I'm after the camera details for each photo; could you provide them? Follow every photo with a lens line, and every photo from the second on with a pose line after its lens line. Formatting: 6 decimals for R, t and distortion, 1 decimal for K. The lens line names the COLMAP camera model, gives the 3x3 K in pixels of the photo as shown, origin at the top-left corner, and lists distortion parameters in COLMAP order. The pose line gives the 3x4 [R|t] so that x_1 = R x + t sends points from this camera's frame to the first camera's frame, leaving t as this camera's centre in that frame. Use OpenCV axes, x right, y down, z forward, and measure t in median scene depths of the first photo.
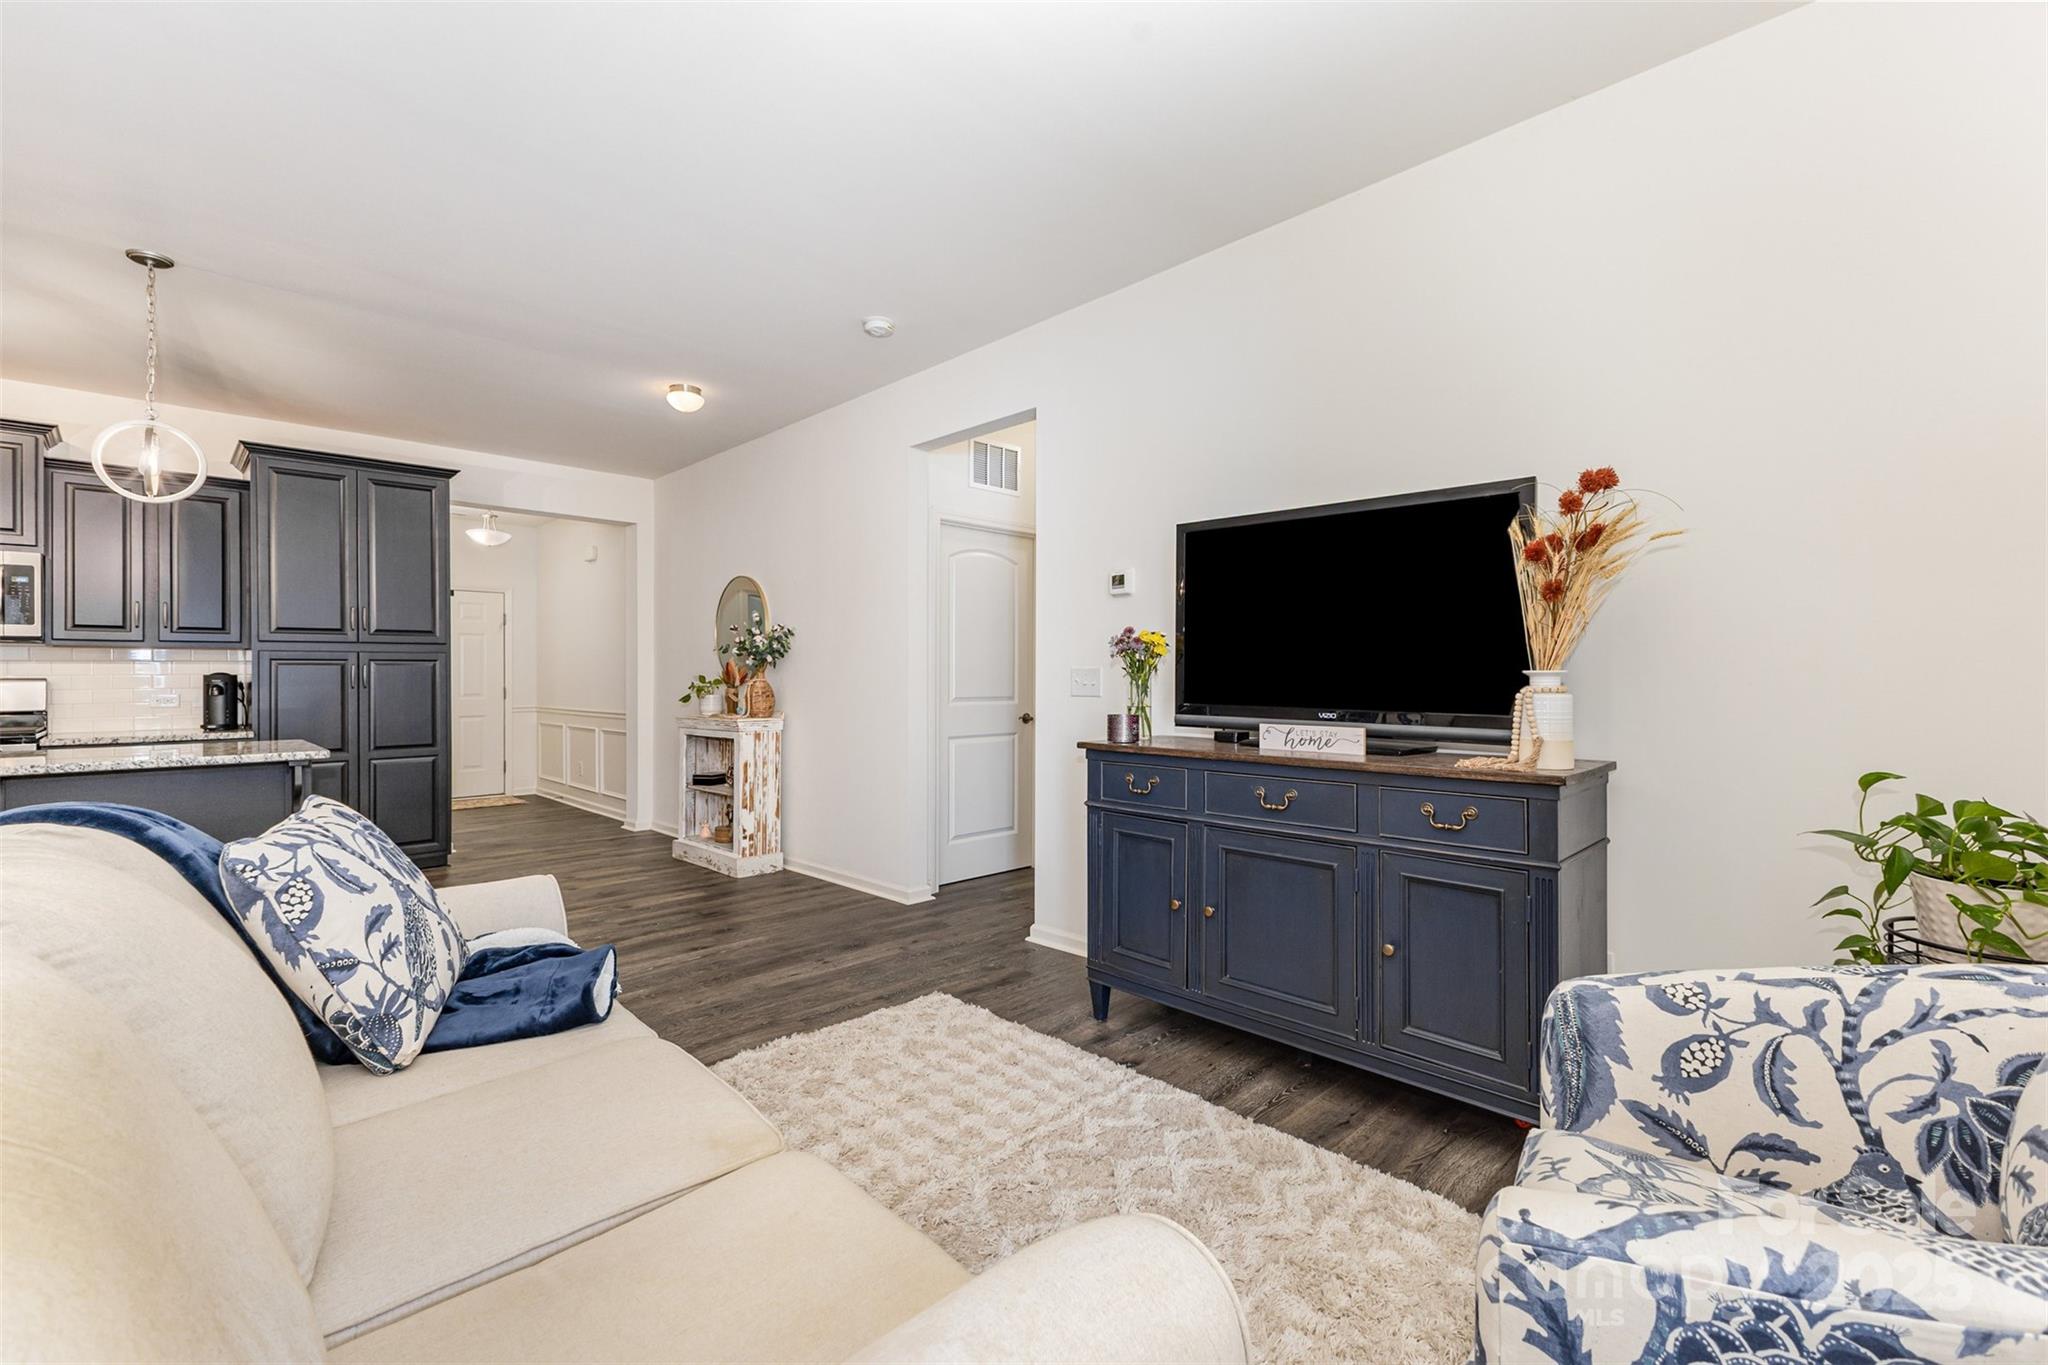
lens RADIAL K [[878.2, 0, 1033.8], [0, 878.2, 676.5], [0, 0, 1]] dist [0.010043, -0.003342]
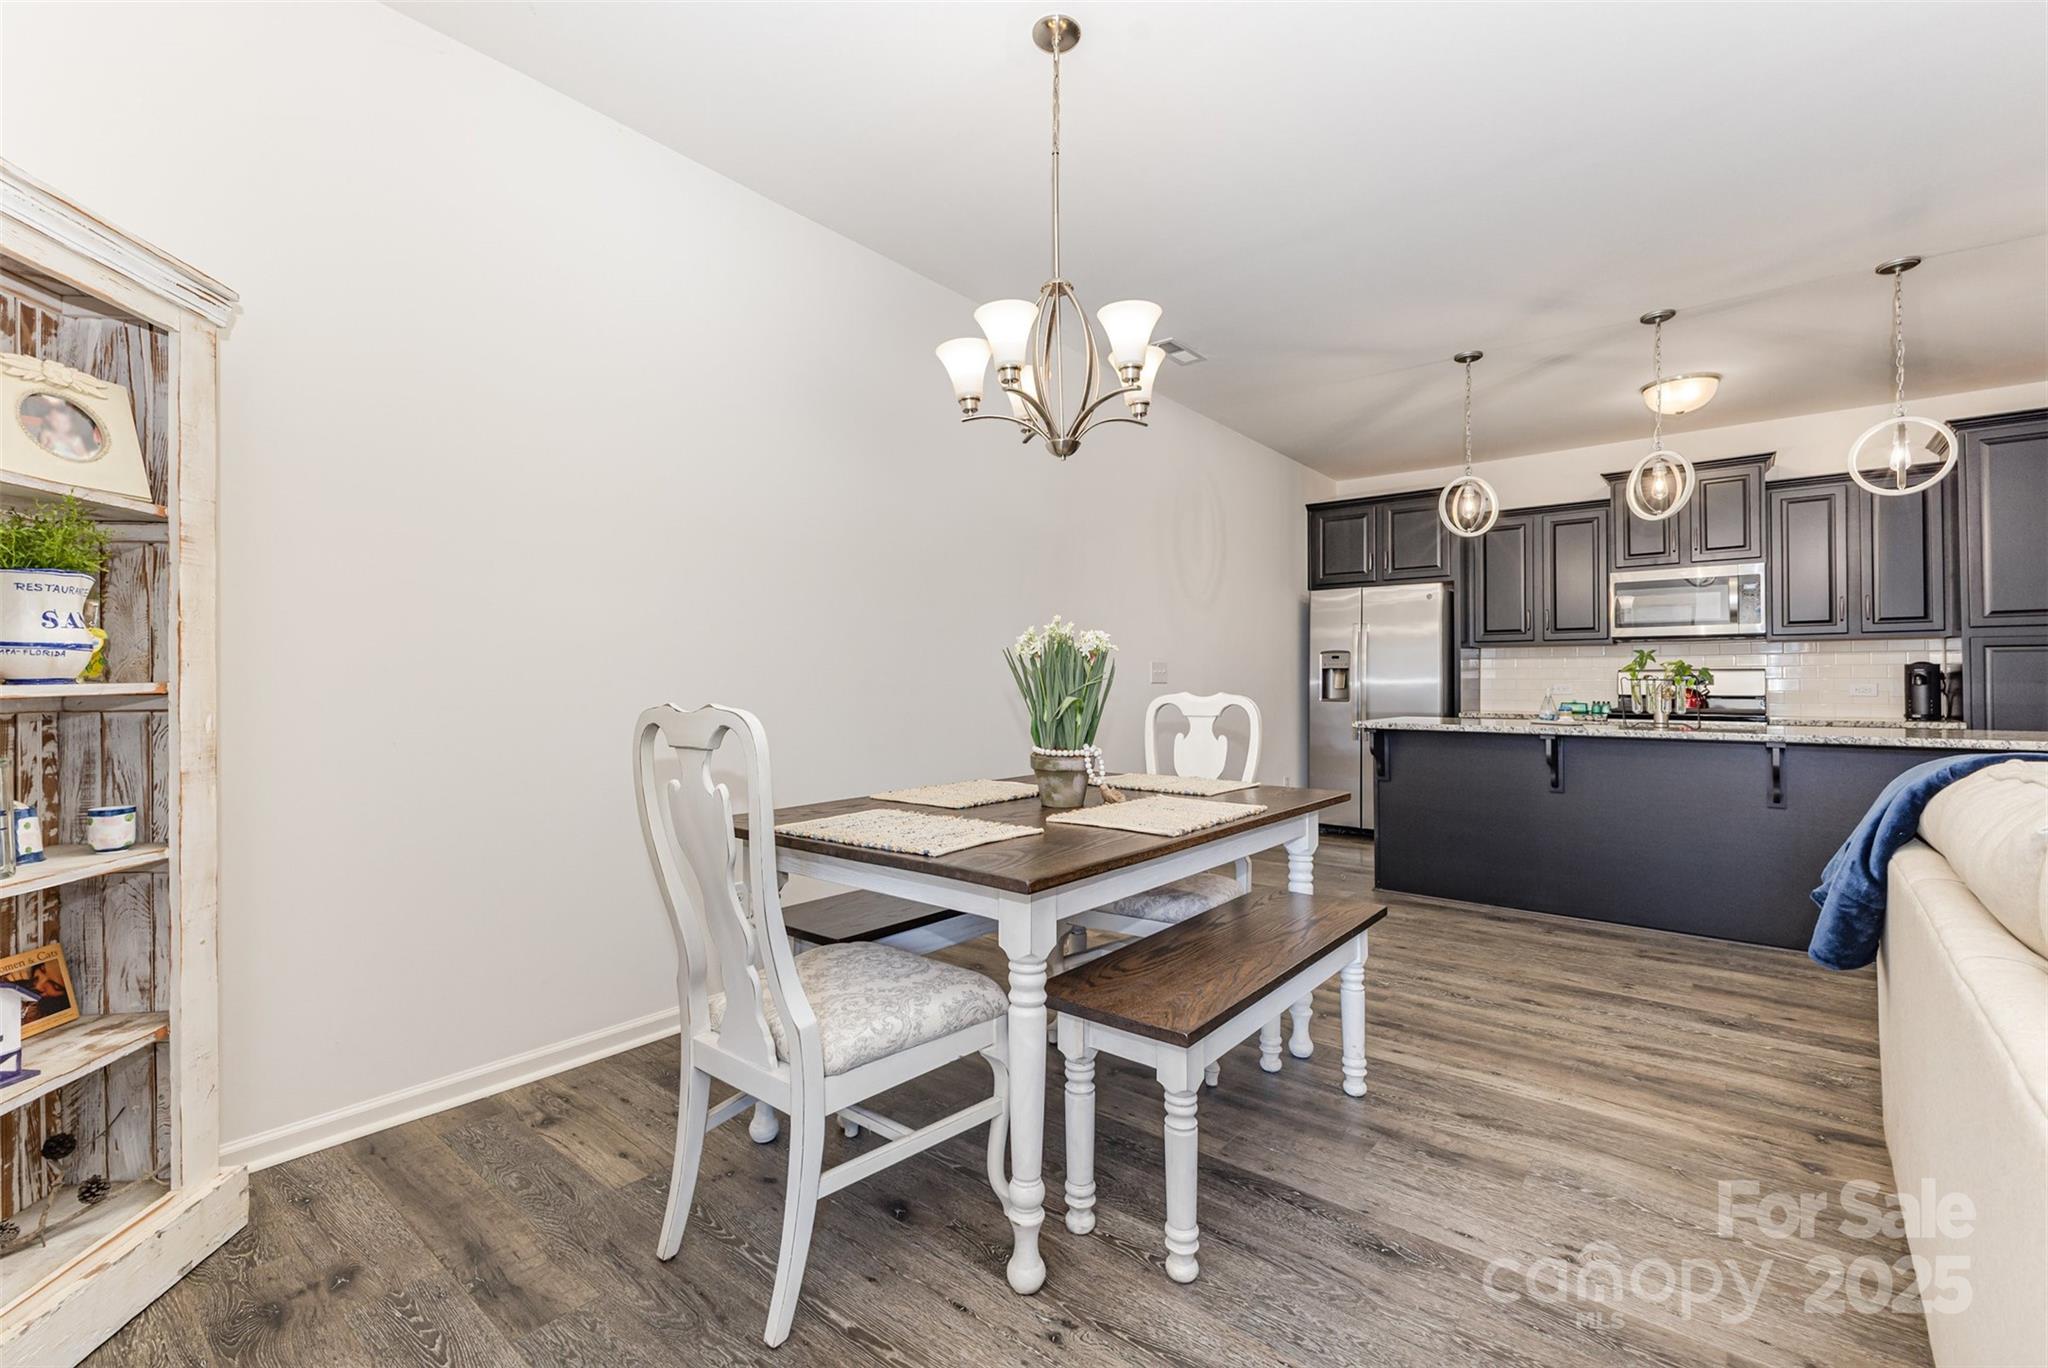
lens RADIAL K [[878.2, 0, 1023.8], [0, 878.2, 666.4], [0, 0, 1]] dist [0.010043, -0.003342]
pose [[0.100962, -0.013800, -0.994795, -0.061125], [-0.000026, 0.999904, -0.013873, 0.021585], [0.994890, 0.001427, 0.100952, -0.145740]]
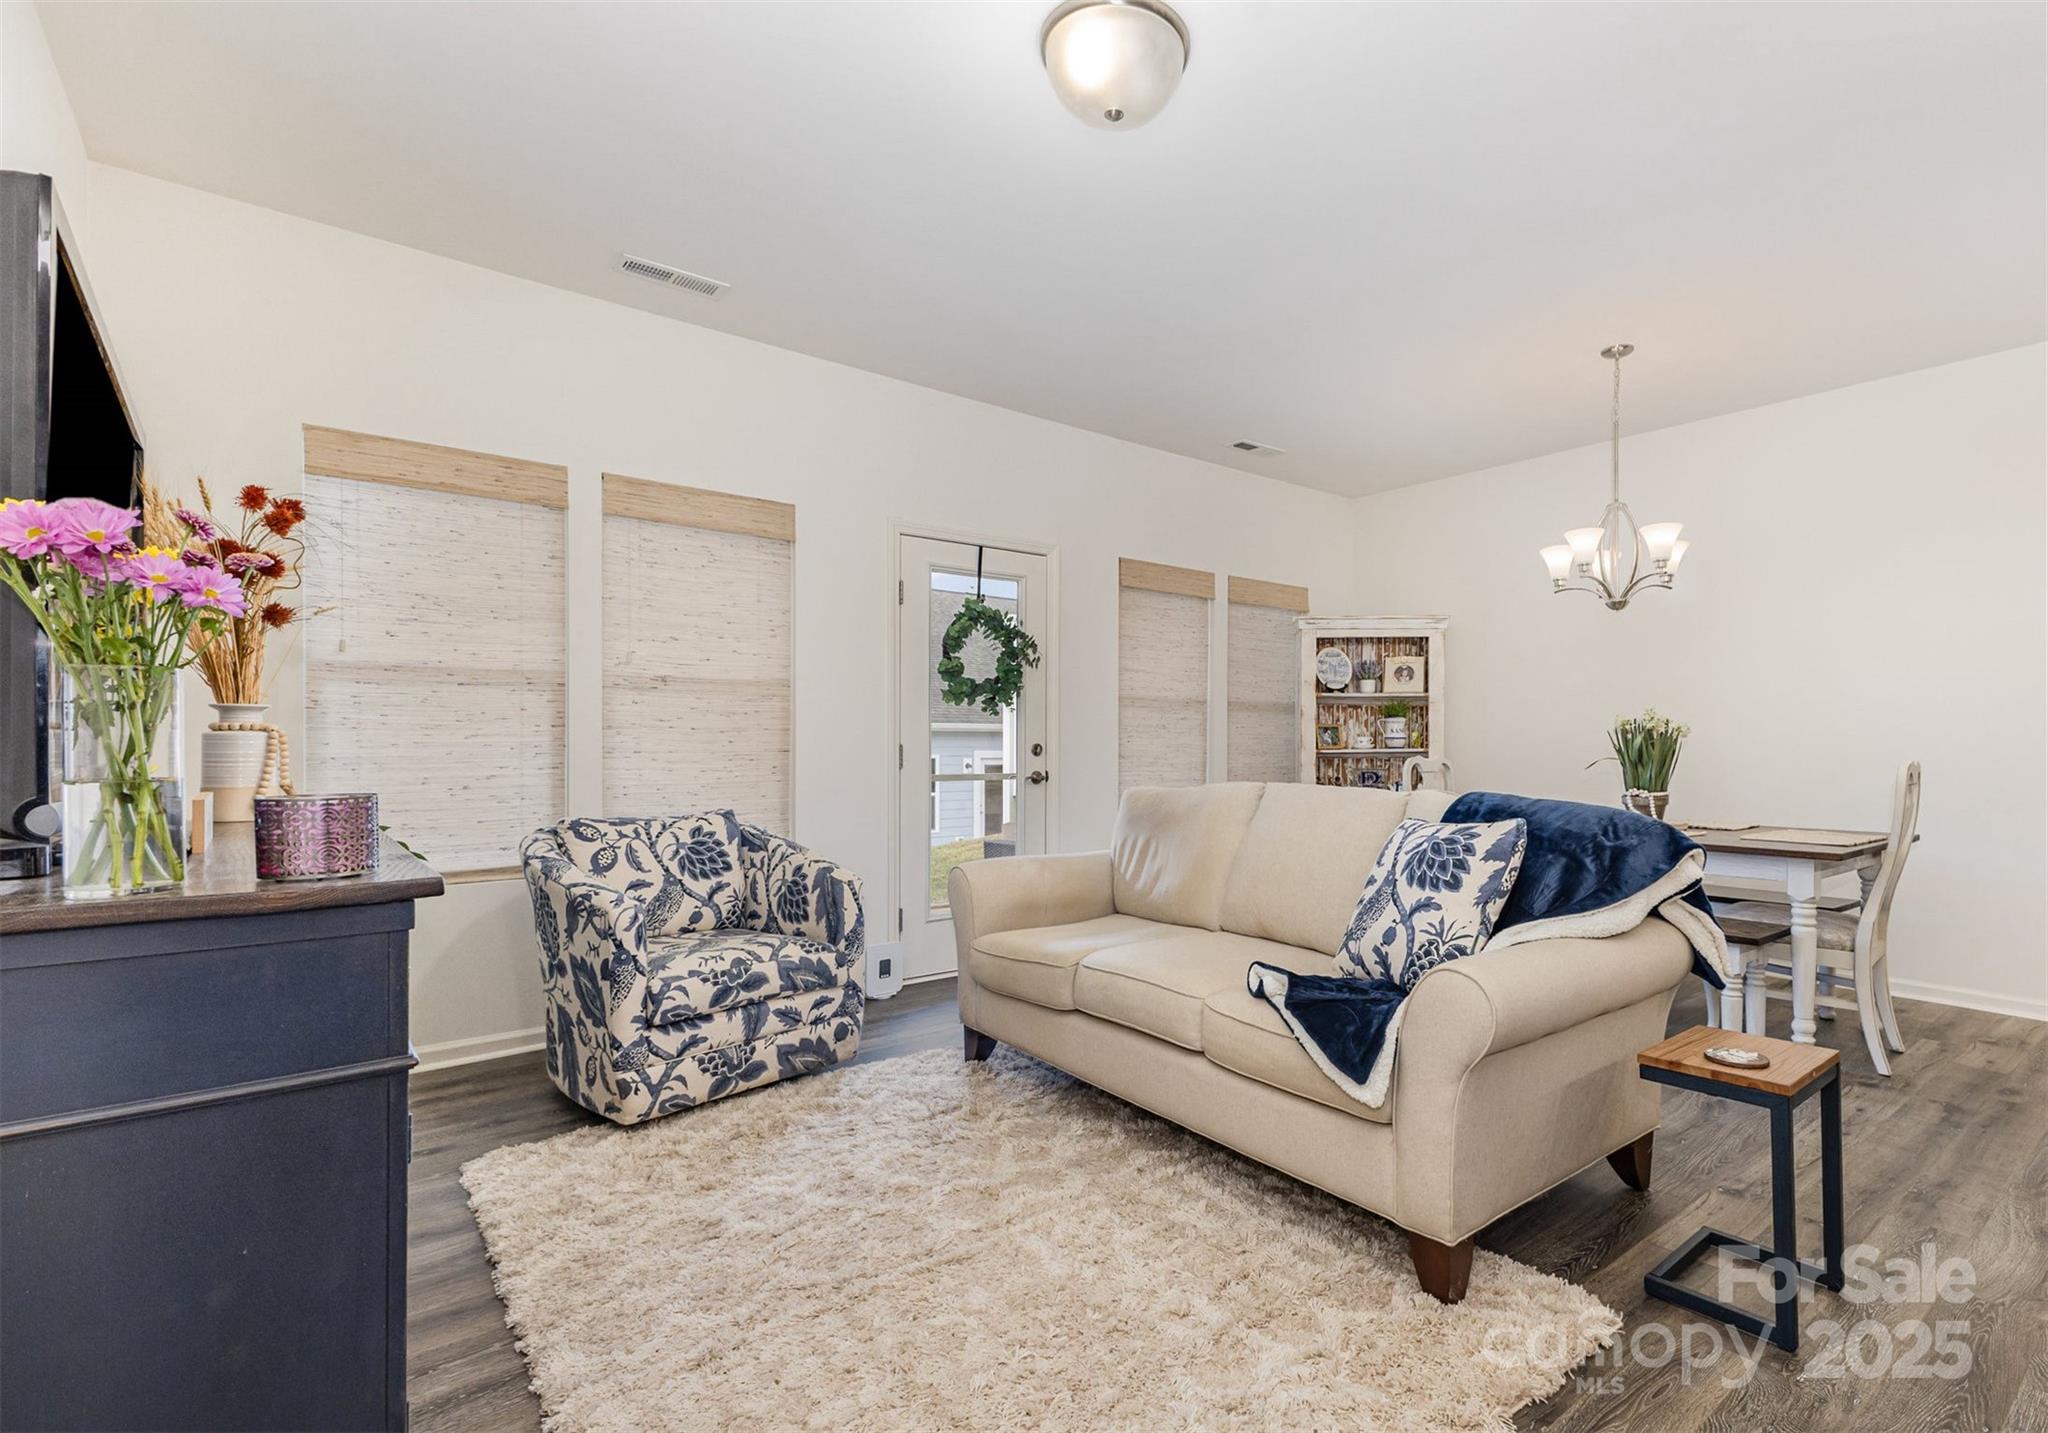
lens RADIAL K [[978.4, 0, 1134.7], [0, 978.4, 752.3], [0, 0, 1]] dist [0.000552, -0.000369]
pose [[-0.997372, -0.001391, 0.072434, -0.215887], [-0.001076, 0.999990, 0.004389, 0.022623], [-0.072439, 0.004300, -0.997364, 1.220406]]
